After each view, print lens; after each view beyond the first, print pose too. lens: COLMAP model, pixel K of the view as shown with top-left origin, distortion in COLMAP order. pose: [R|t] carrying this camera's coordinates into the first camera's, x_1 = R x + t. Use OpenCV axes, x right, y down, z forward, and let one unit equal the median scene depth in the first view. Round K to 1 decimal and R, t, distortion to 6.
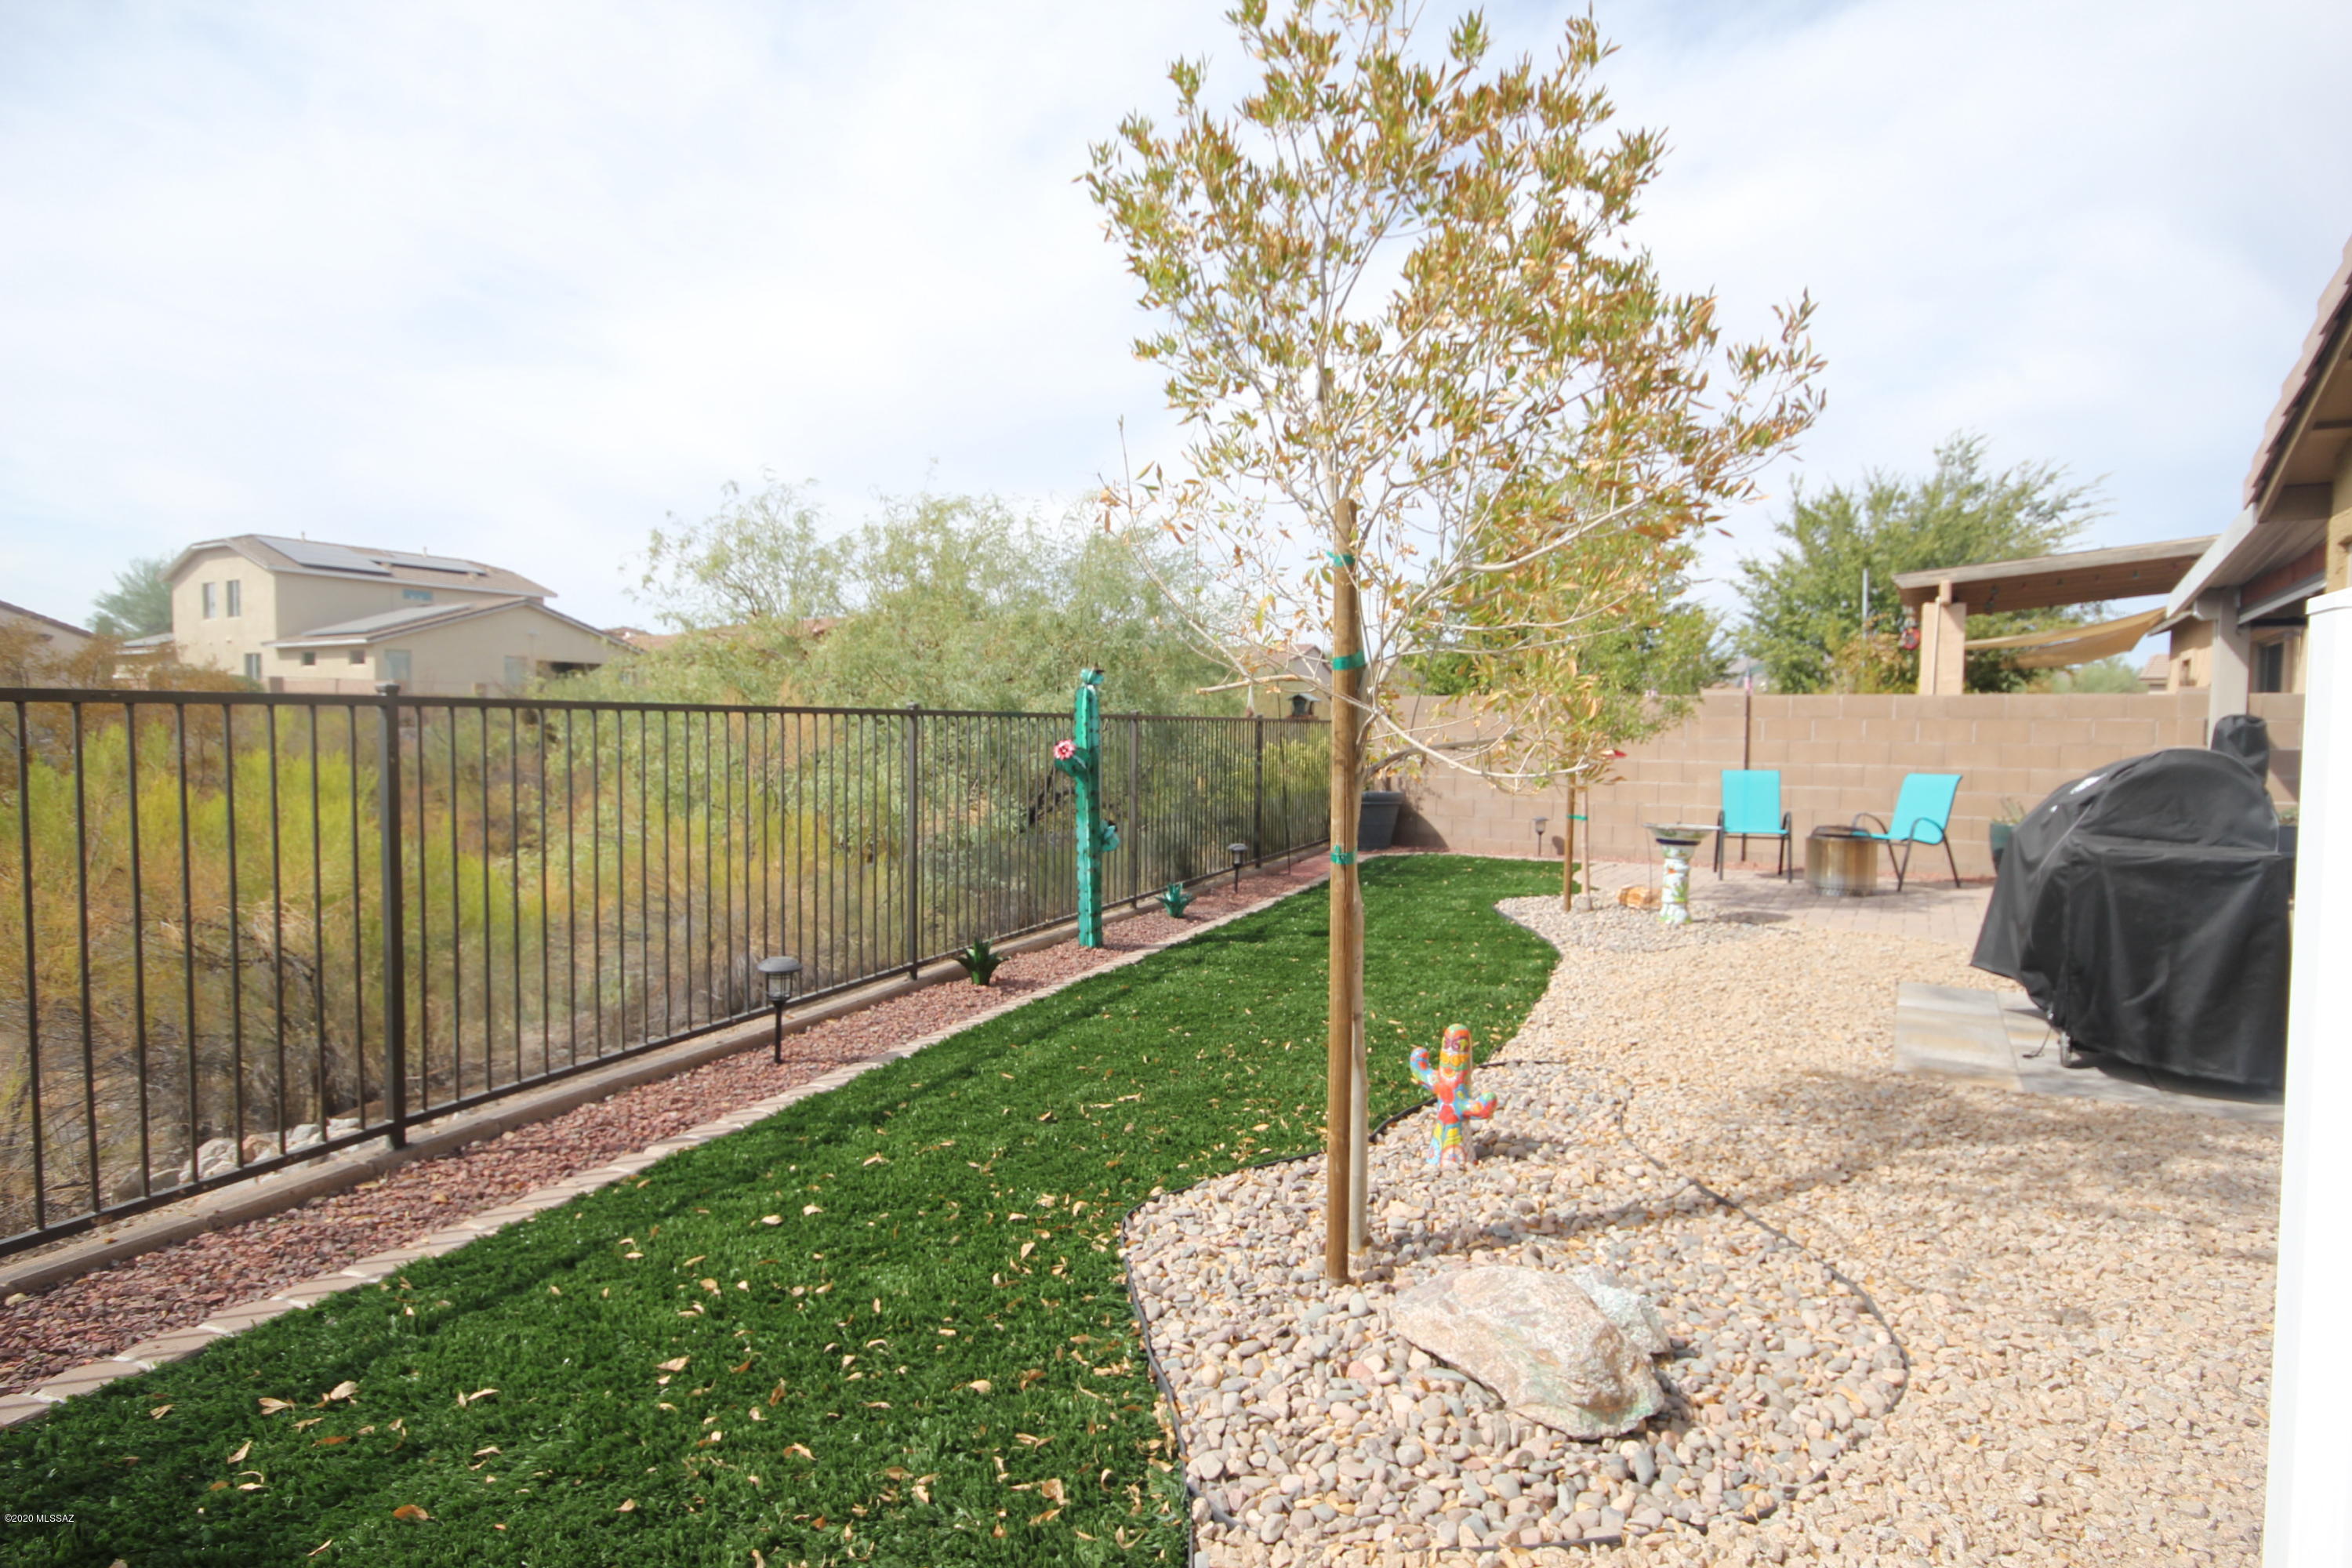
lens RADIAL K [[1181.2, 0, 1169.7], [0, 1181.2, 792.5], [0, 0, 1]] dist [0.008675, -0.001455]
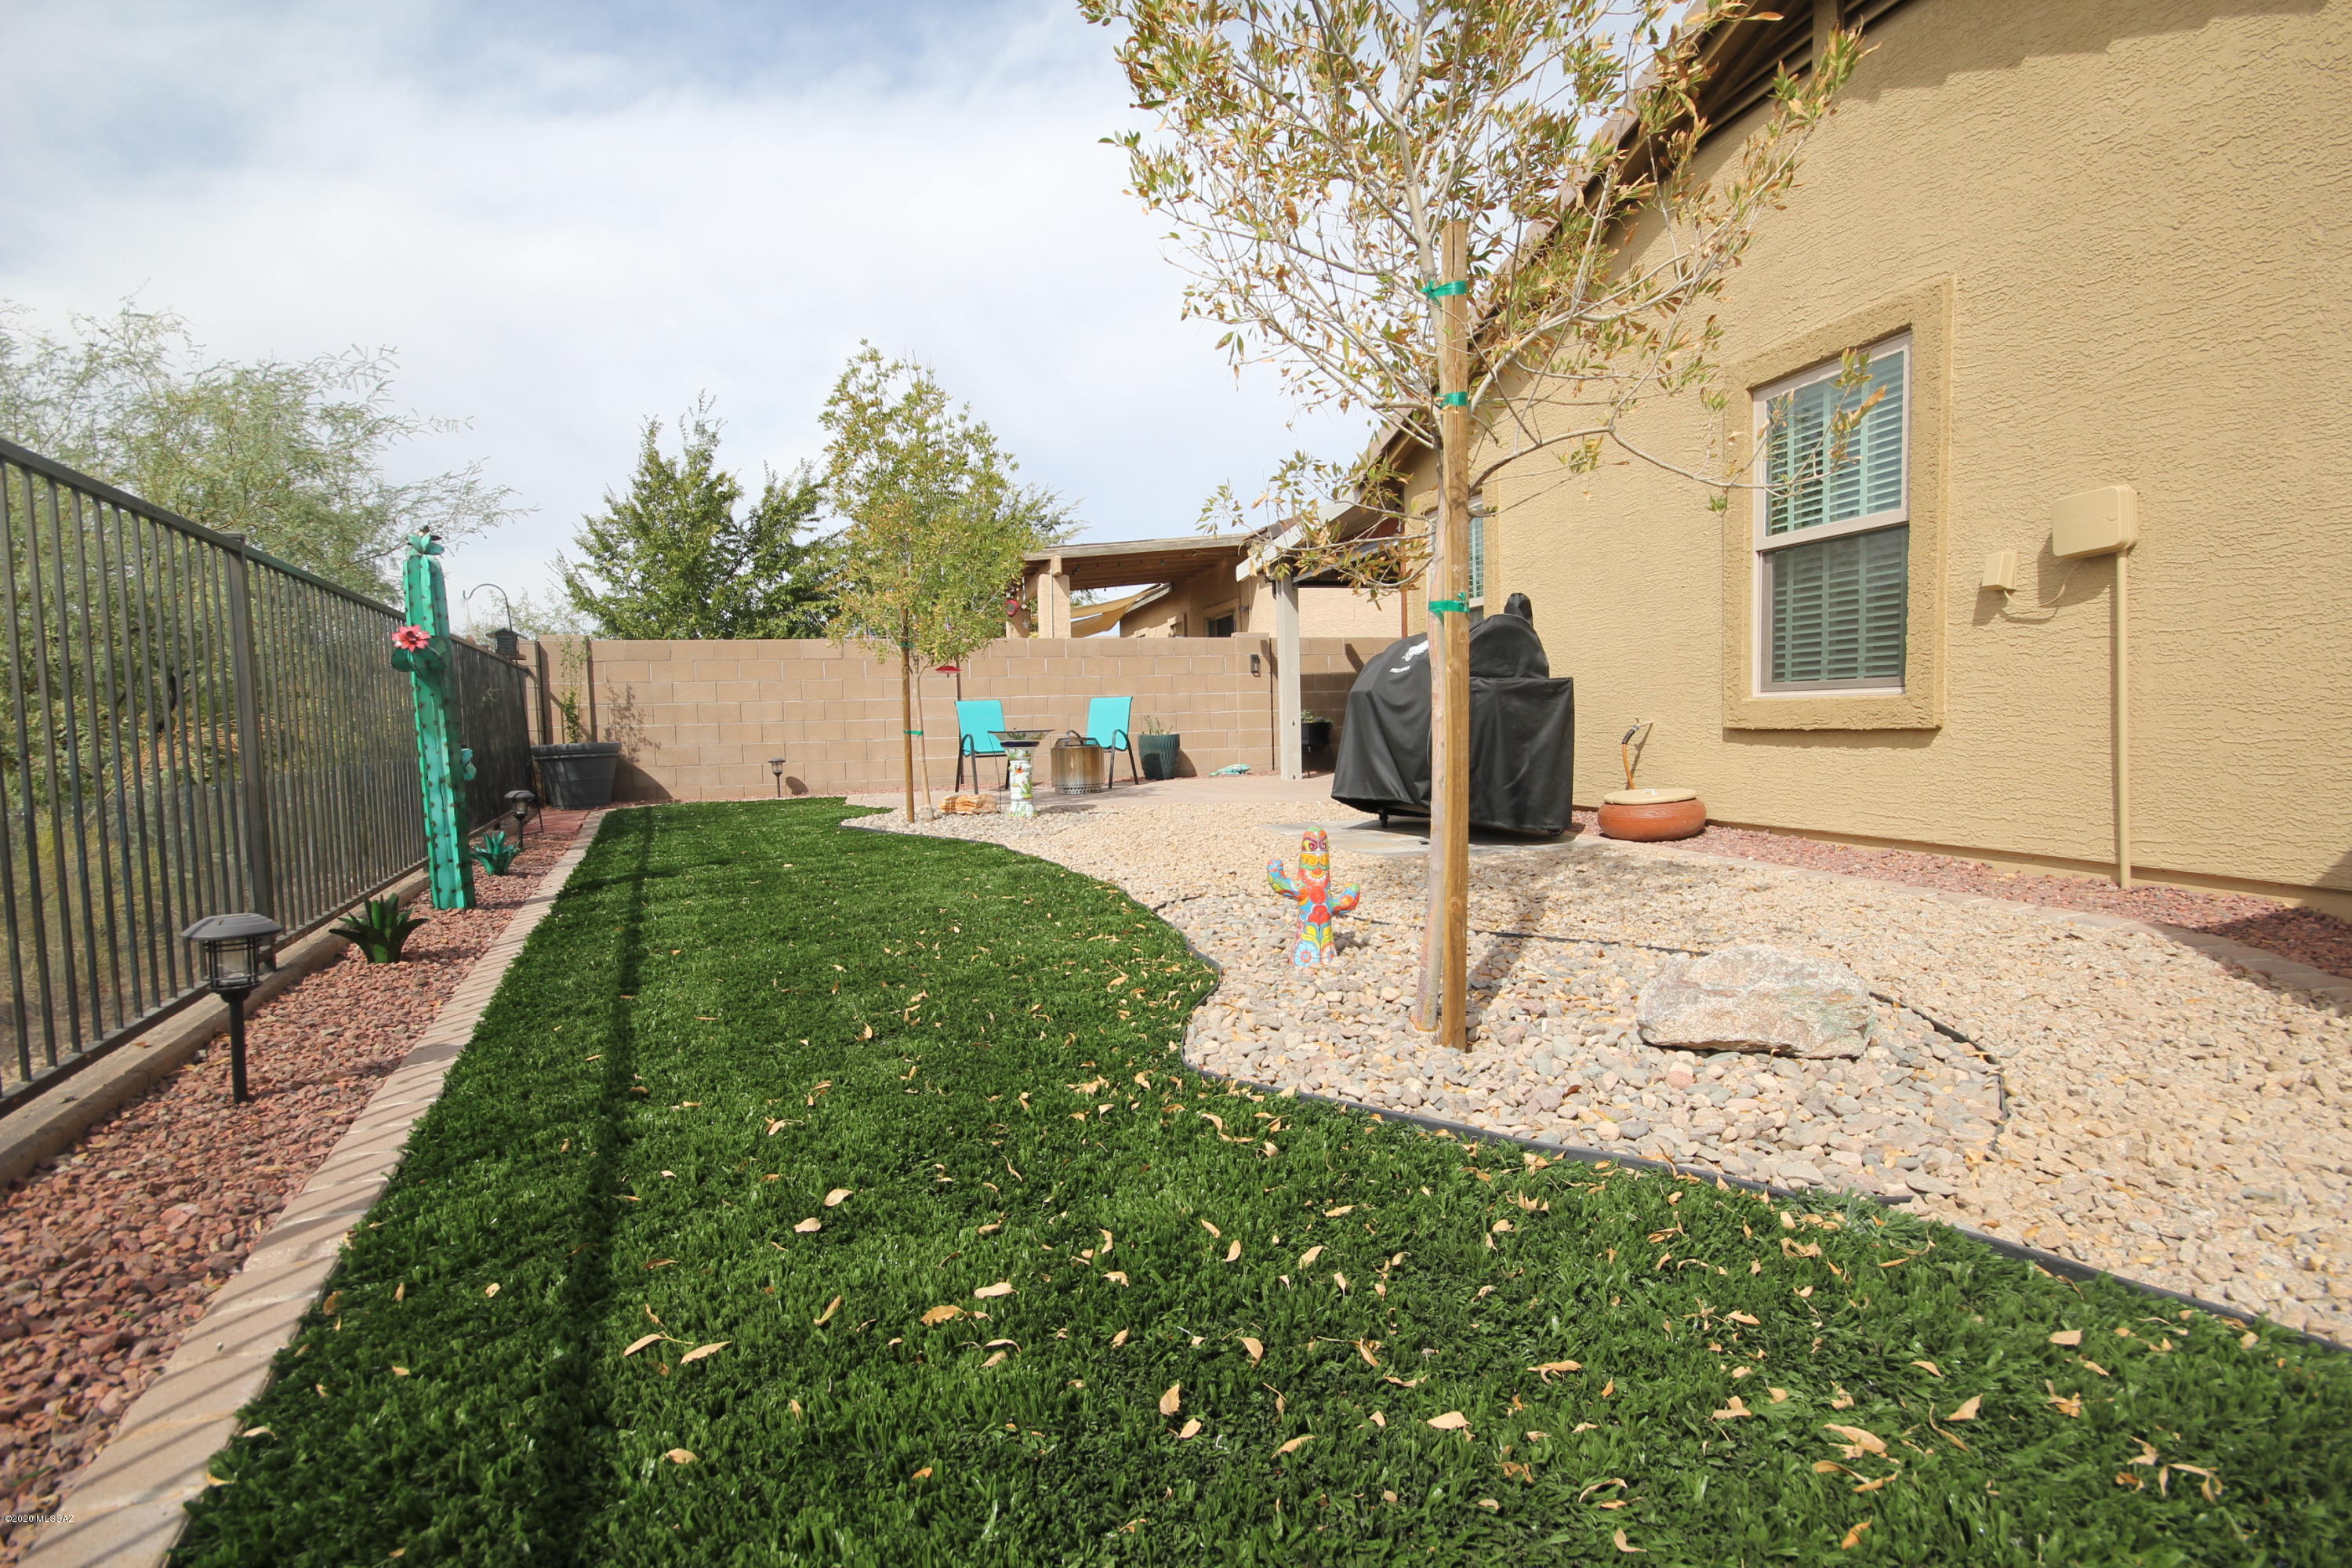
lens RADIAL K [[1101.7, 0, 1169.2], [0, 1101.7, 775.9], [0, 0, 1]] dist [0.006090, -0.006180]
pose [[0.703084, -0.067566, 0.707889, -0.160030], [0.063208, 0.997473, 0.032427, 0.035619], [-0.708292, 0.021945, 0.705579, 0.131211]]
